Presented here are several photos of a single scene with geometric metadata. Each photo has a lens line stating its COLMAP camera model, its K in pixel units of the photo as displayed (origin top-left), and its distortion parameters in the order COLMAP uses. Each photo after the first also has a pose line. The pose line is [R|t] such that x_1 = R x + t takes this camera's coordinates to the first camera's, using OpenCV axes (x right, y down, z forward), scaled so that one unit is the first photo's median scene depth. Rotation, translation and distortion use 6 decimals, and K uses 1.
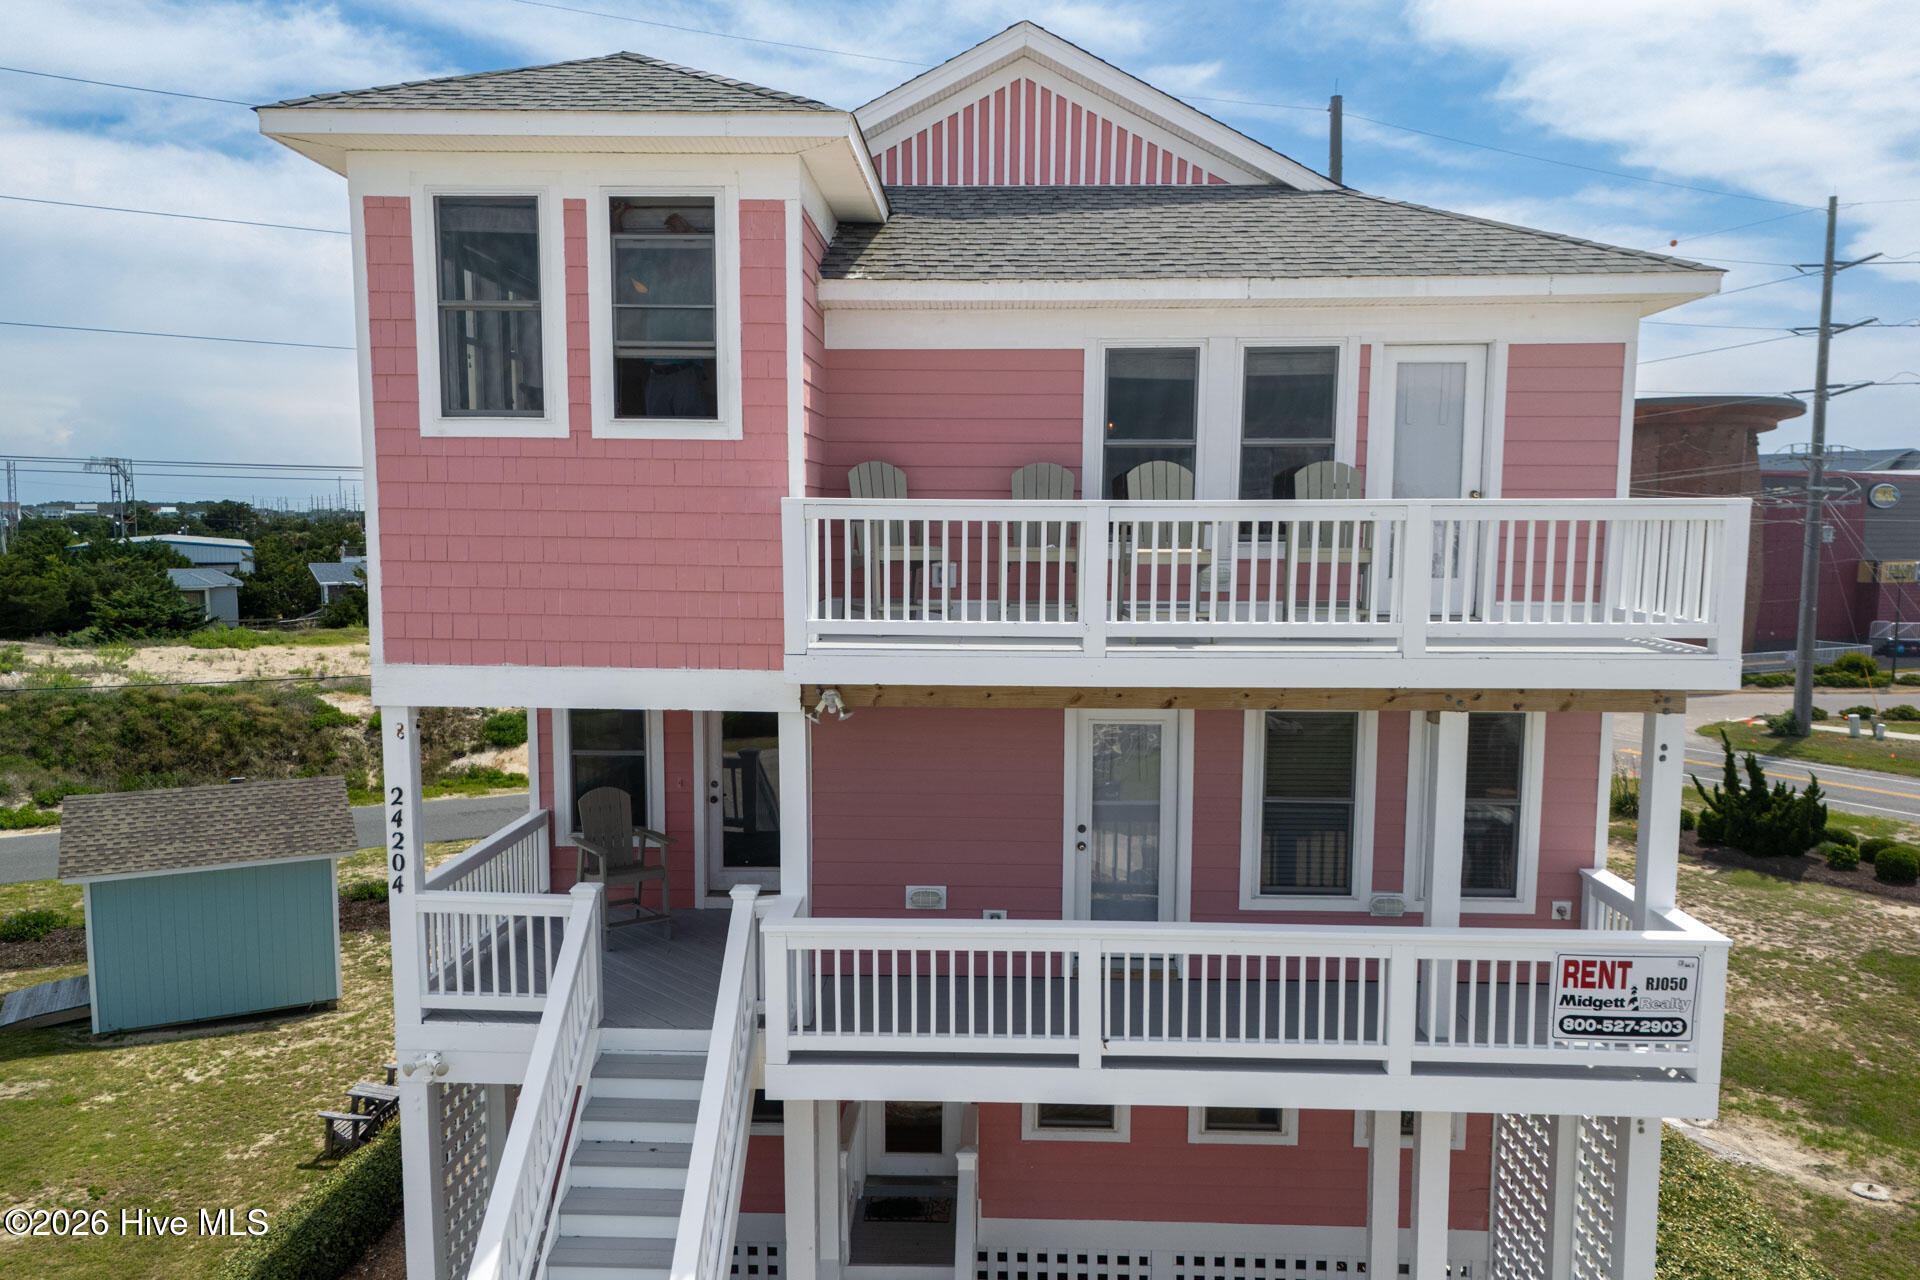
lens RADIAL K [[1423.8, 0, 960.9], [0, 1423.8, 678.5], [0, 0, 1]] dist [0.063058, -0.058661]
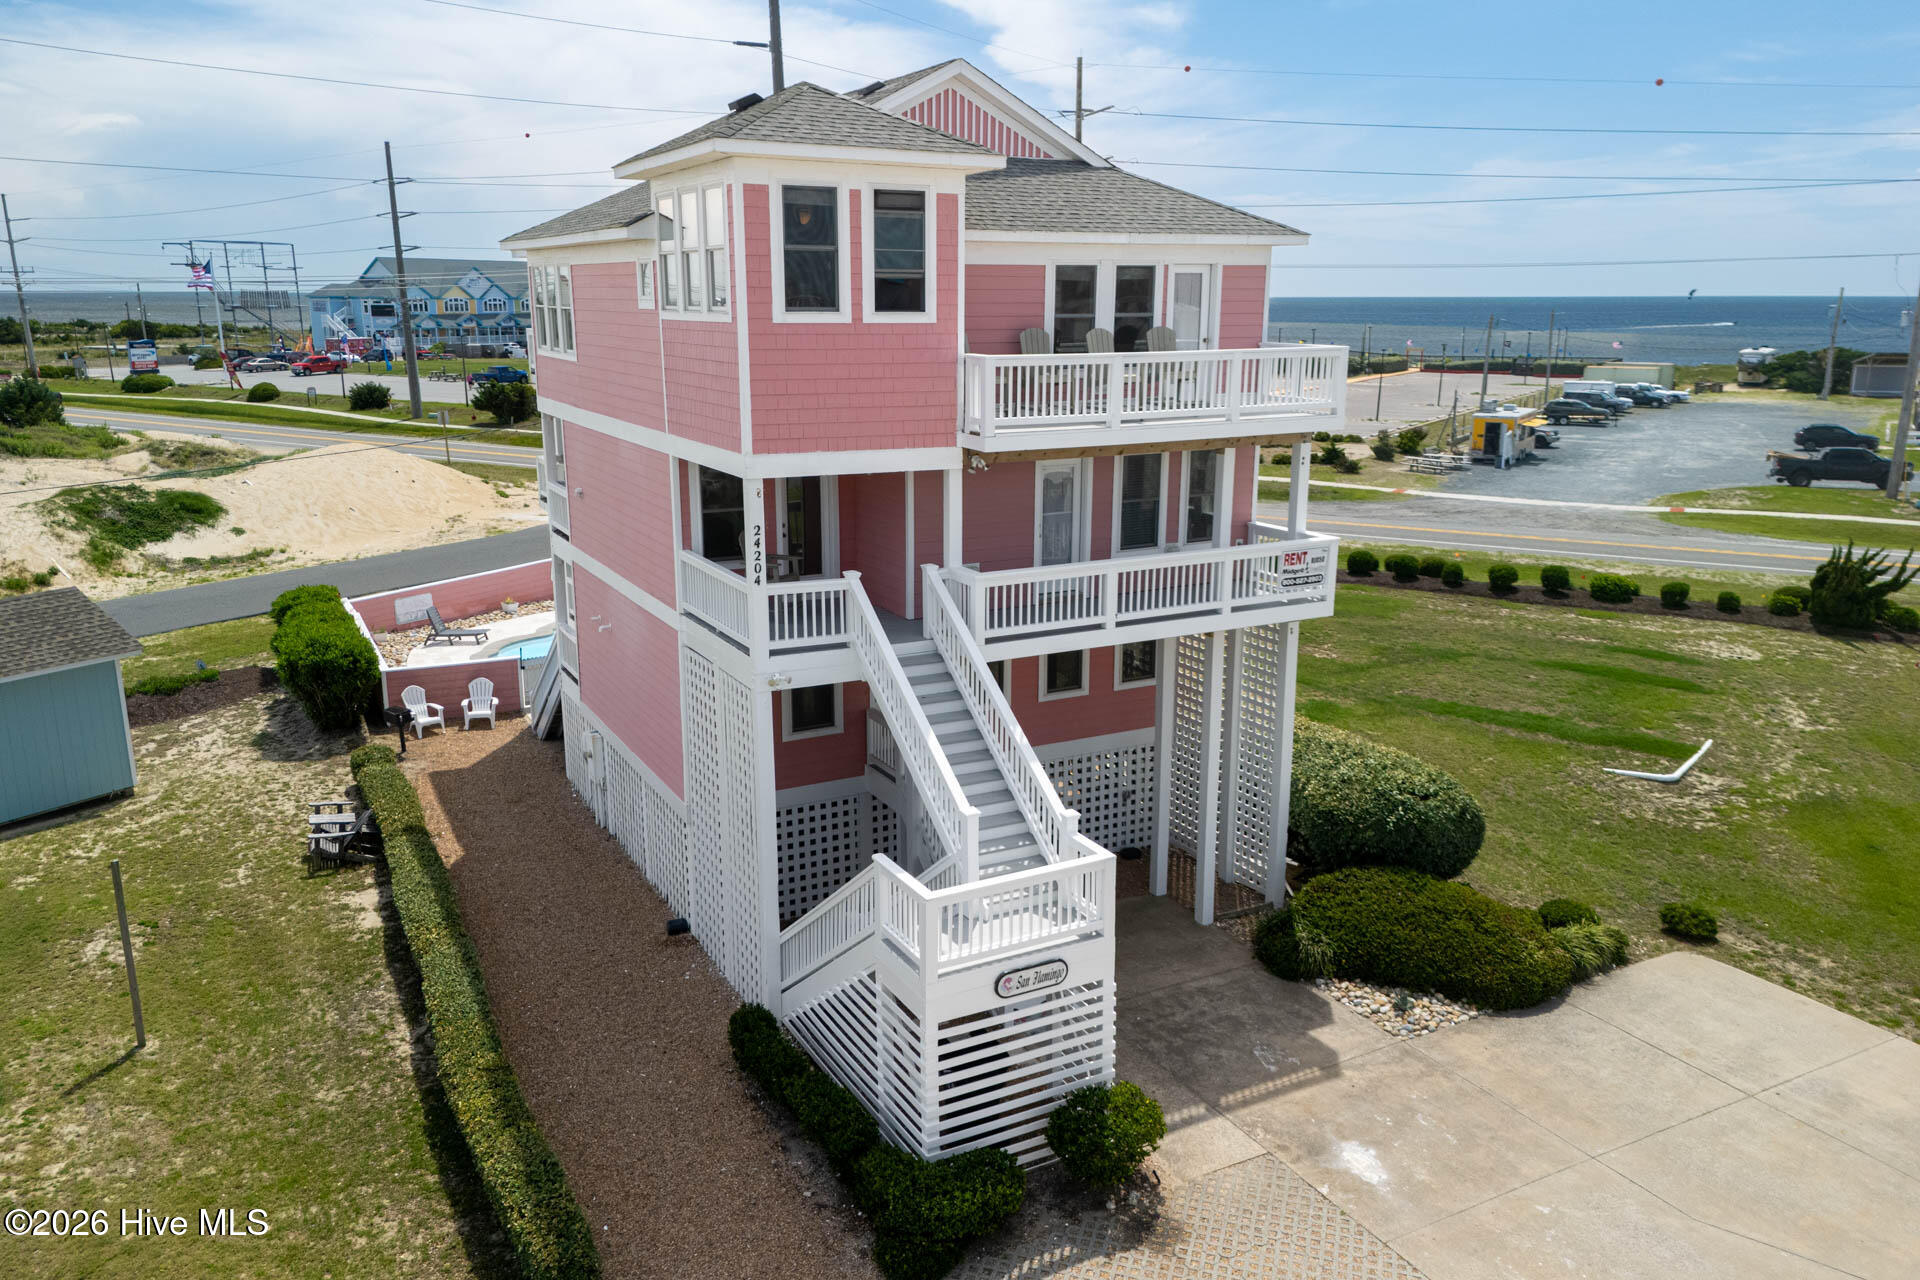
lens RADIAL K [[1428.0, 0, 960.0], [0, 1428.0, 640.0], [0, 0, 1]] dist [0.064933, -0.059920]
pose [[0.864339, -0.121111, 0.488108, -1.015210], [0.058128, 0.988124, 0.142243, -0.019646], [-0.499538, -0.094573, 0.861114, -0.626452]]
